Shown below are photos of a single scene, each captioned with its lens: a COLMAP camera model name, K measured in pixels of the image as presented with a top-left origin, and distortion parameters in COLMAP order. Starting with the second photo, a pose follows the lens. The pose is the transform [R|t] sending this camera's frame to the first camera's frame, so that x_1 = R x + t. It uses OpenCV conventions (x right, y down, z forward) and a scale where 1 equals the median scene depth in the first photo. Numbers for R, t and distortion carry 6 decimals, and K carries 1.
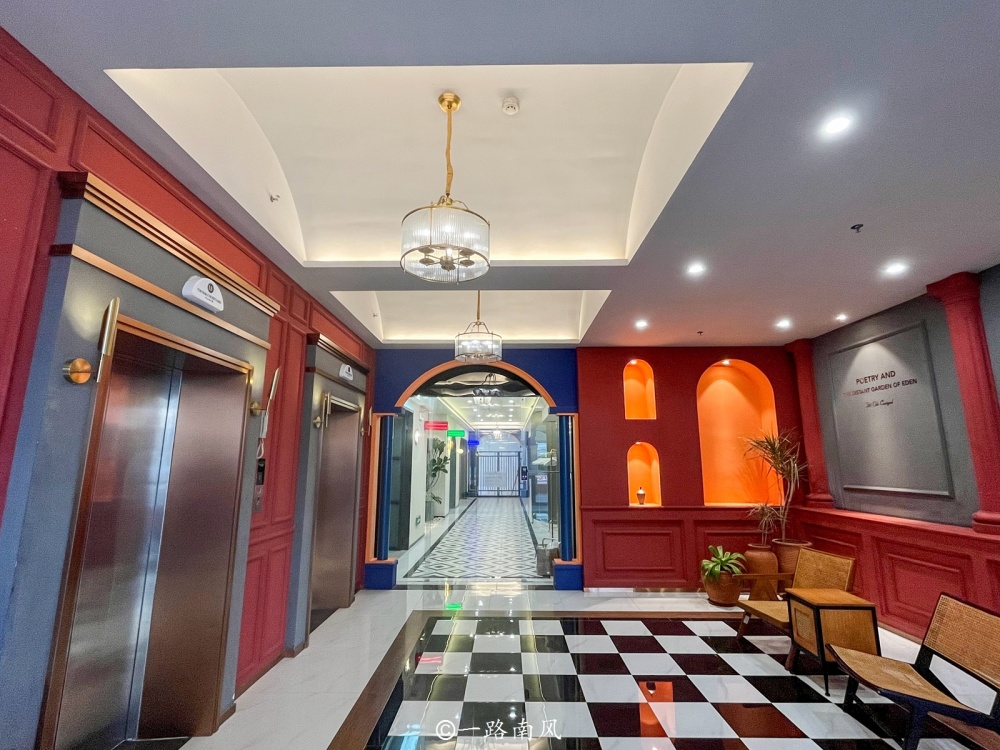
lens RADIAL K [[464.4, 0, 499.4], [0, 464.4, 373.8], [0, 0, 1]] dist [-0.001039, -0.000838]
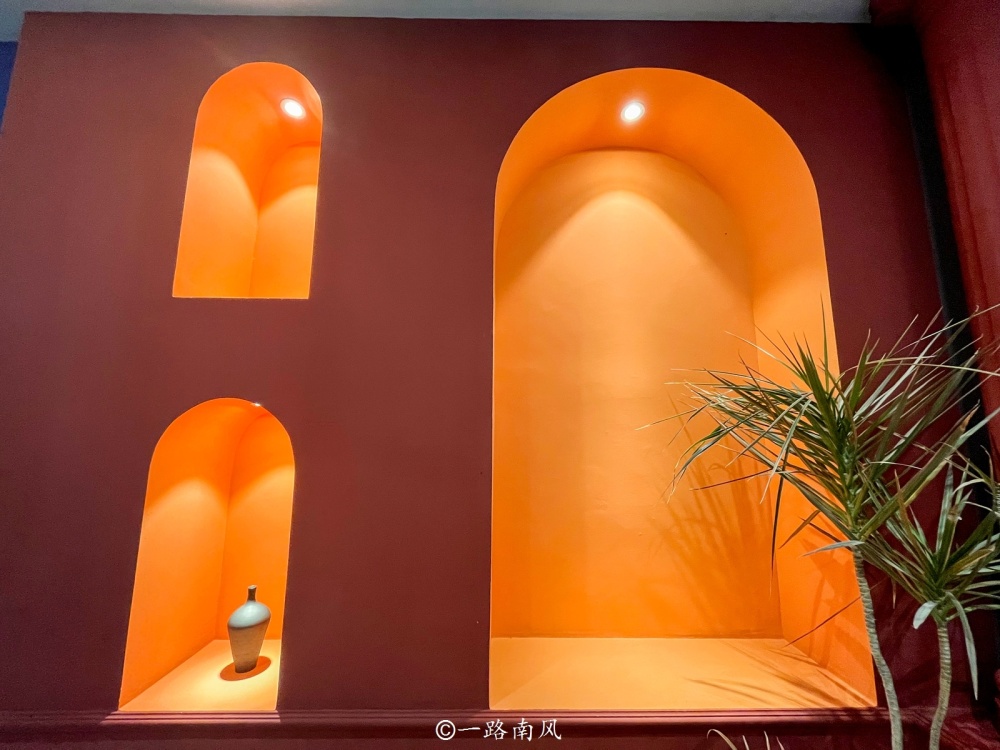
lens RADIAL K [[403.2, 0, 502.8], [0, 403.2, 376.8], [0, 0, 1]] dist [-0.002049, -0.000029]
pose [[0.999867, 0.000504, 0.016274, 0.423867], [-0.001248, 0.998953, 0.045739, 0.124275], [-0.016234, -0.045753, 0.998821, 0.788992]]
